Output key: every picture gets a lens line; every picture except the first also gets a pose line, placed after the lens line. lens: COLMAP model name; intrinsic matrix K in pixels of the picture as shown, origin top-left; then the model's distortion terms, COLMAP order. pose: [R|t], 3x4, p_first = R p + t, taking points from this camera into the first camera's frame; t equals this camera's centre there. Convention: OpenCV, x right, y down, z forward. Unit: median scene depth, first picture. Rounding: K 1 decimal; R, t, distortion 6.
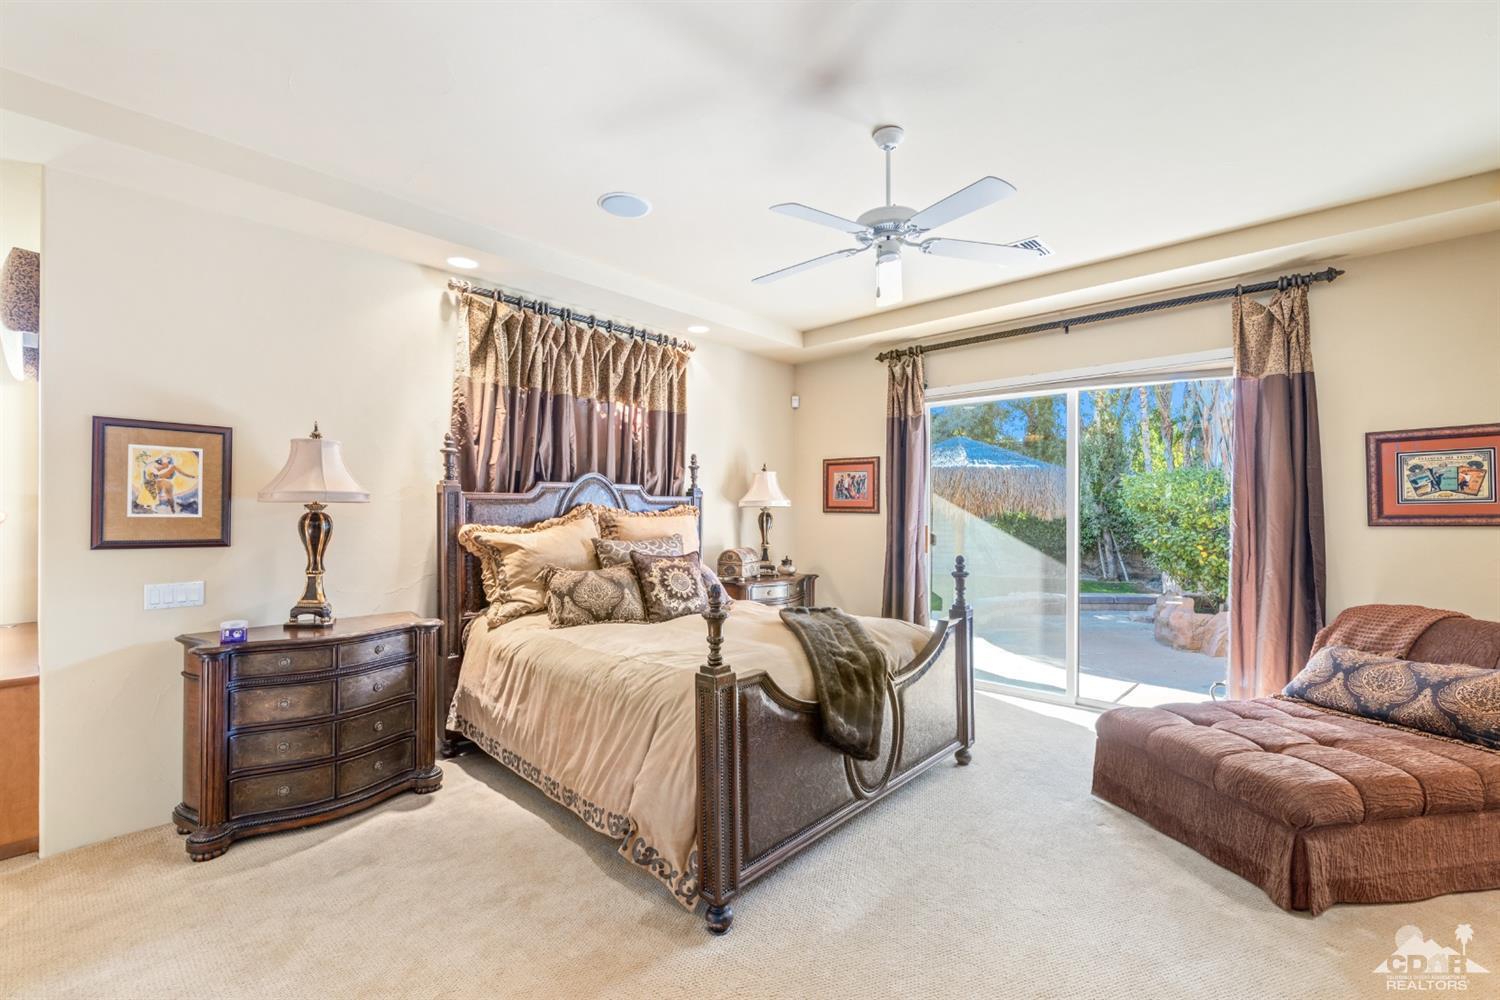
lens RADIAL K [[654.0, 0, 760.9], [0, 654.0, 512.3], [0, 0, 1]] dist [-0.001546, 0.001451]
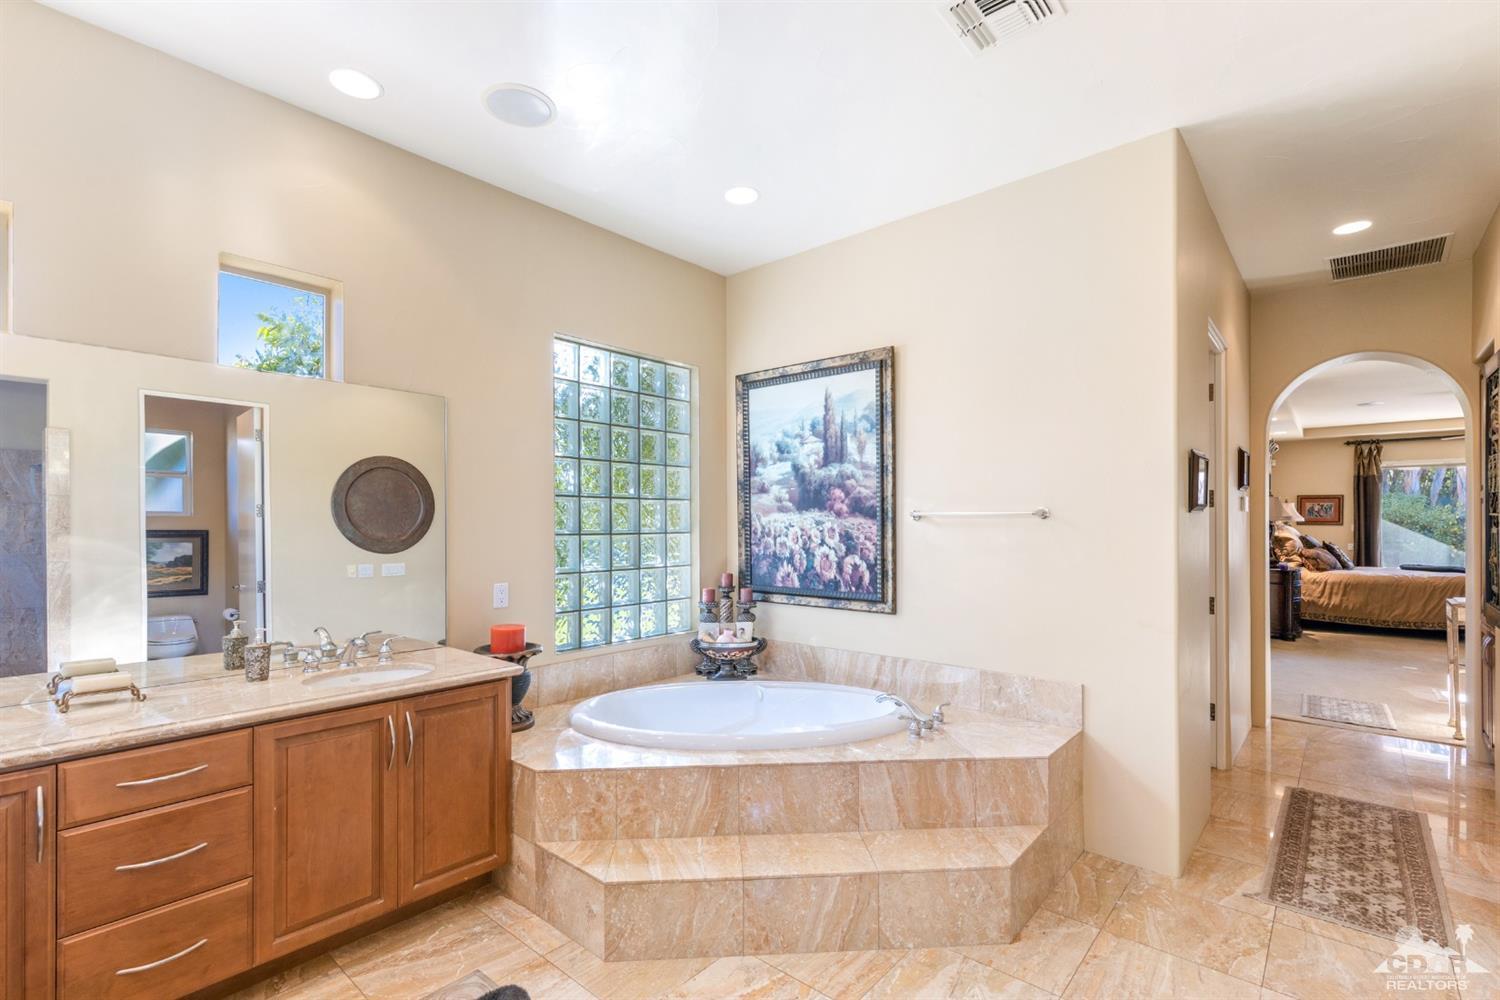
lens RADIAL K [[684.1, 0, 751.5], [0, 684.1, 522.6], [0, 0, 1]] dist [0.003659, -0.001117]
pose [[0.999973, -0.000991, 0.007286, -2.362348], [0.001038, 0.999979, -0.006389, 0.008549], [-0.007280, 0.006396, 0.999953, -1.481289]]
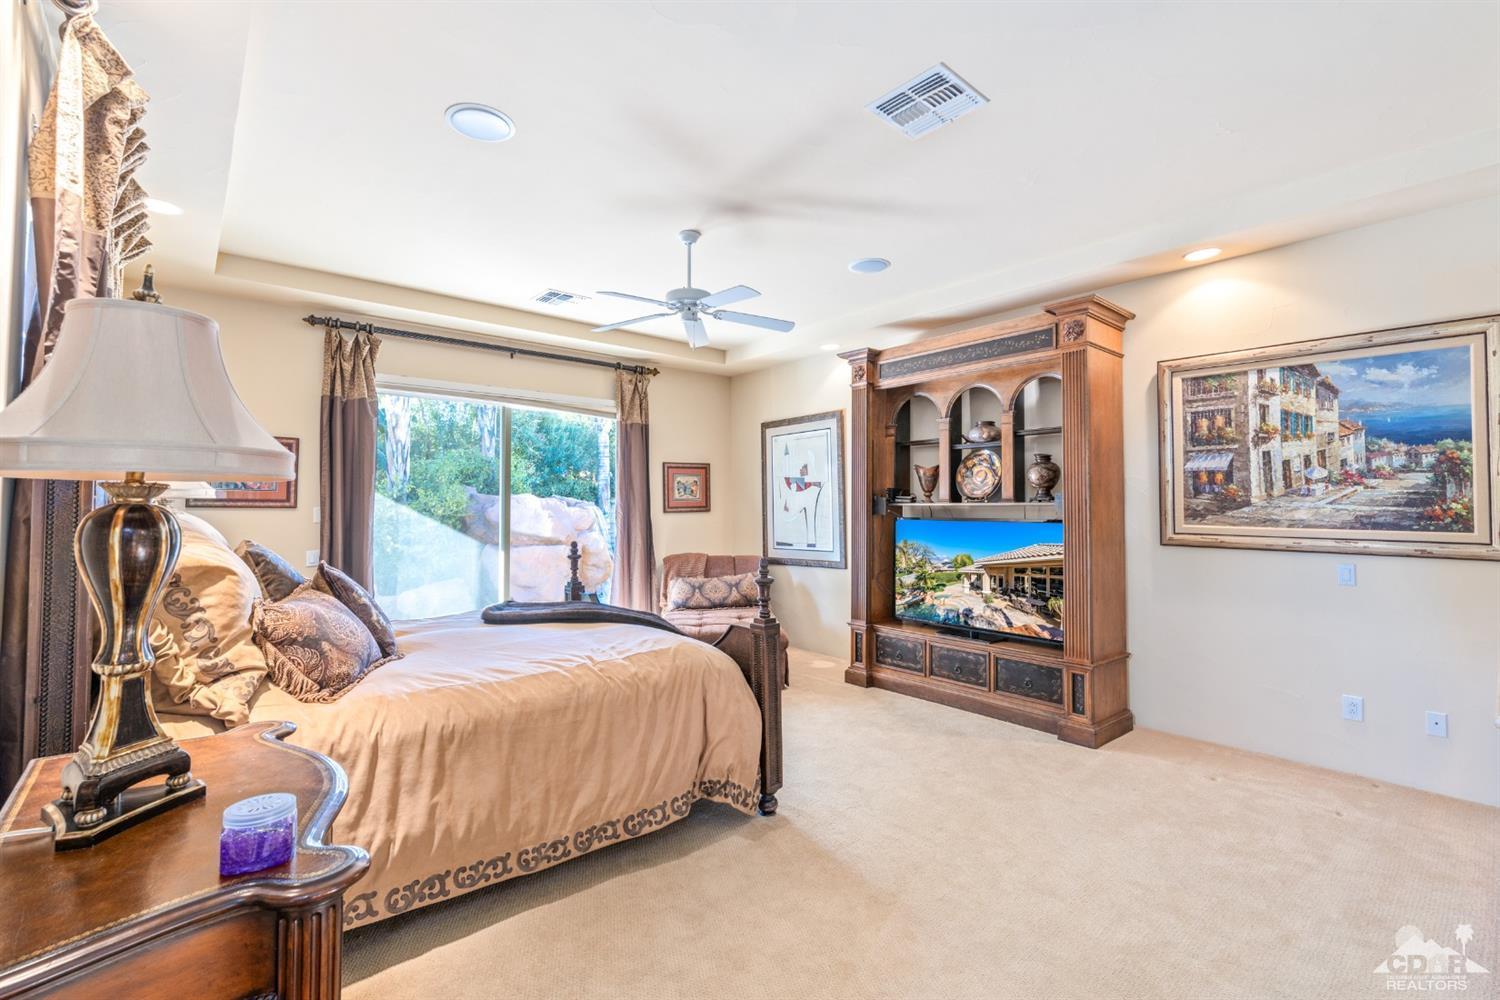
lens RADIAL K [[654.0, 0, 757.1], [0, 654.0, 484.0], [0, 0, 1]] dist [-0.001546, 0.001451]
pose [[0.118605, 0.032292, 0.992416, -0.854484], [0.003000, 0.999455, -0.032880, 0.001210], [-0.992937, 0.006877, 0.118443, 0.512135]]
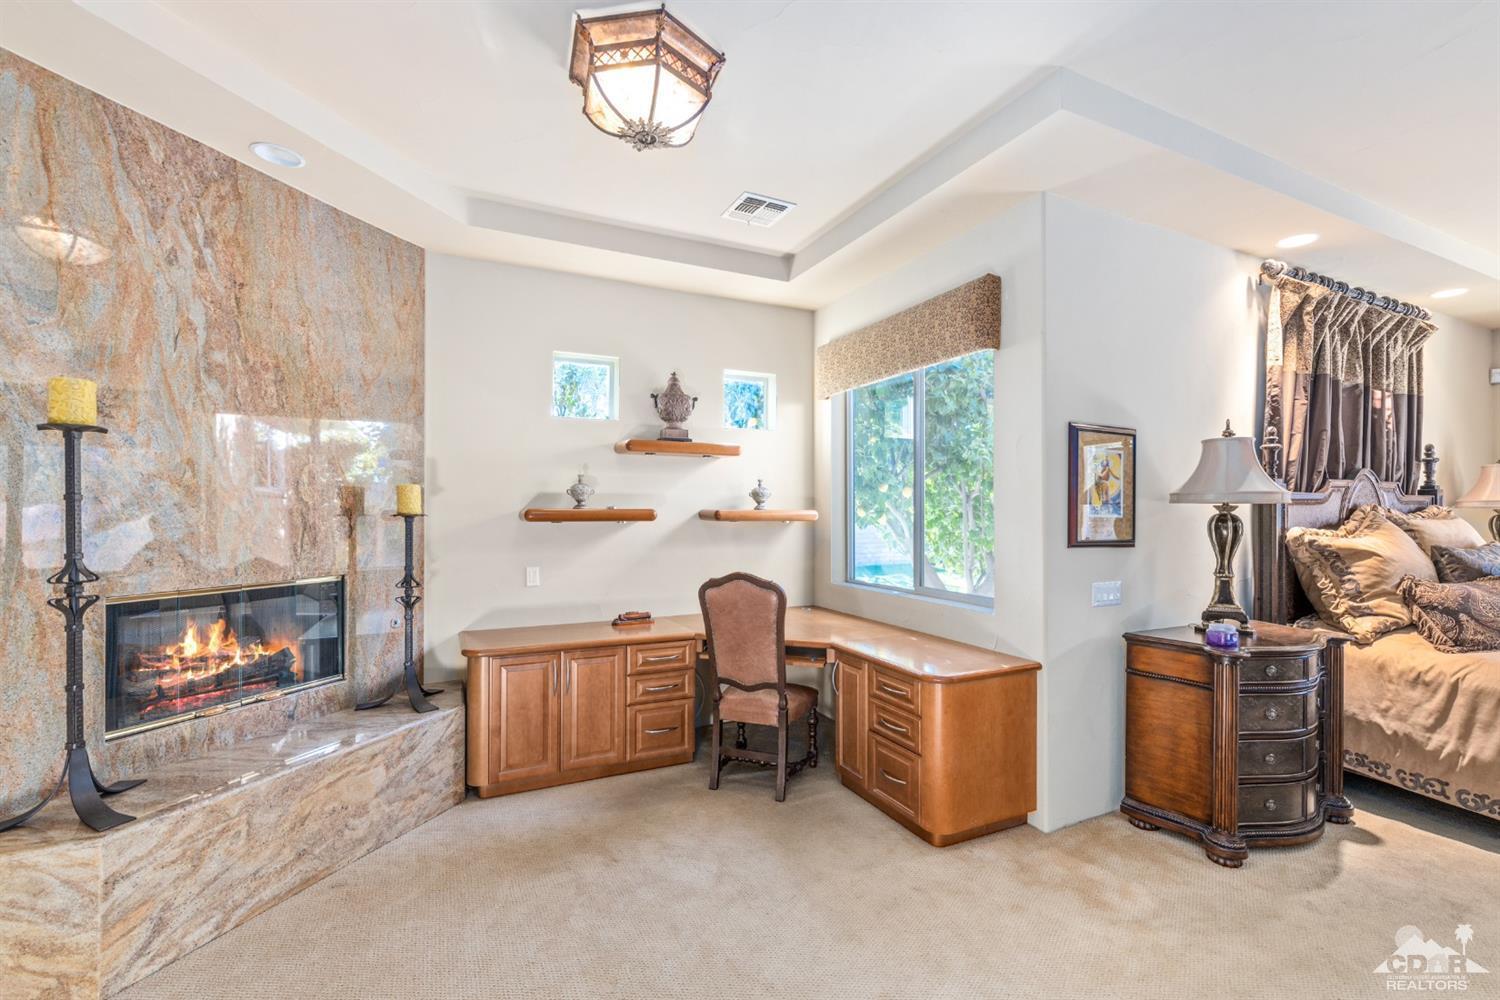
lens RADIAL K [[654.0, 0, 741.4], [0, 654.0, 511.6], [0, 0, 1]] dist [-0.001546, 0.001451]
pose [[0.923267, 0.001116, -0.384157, -0.821902], [-0.002315, 0.999994, -0.002659, 0.001009], [0.384152, 0.003344, 0.923264, -0.138962]]
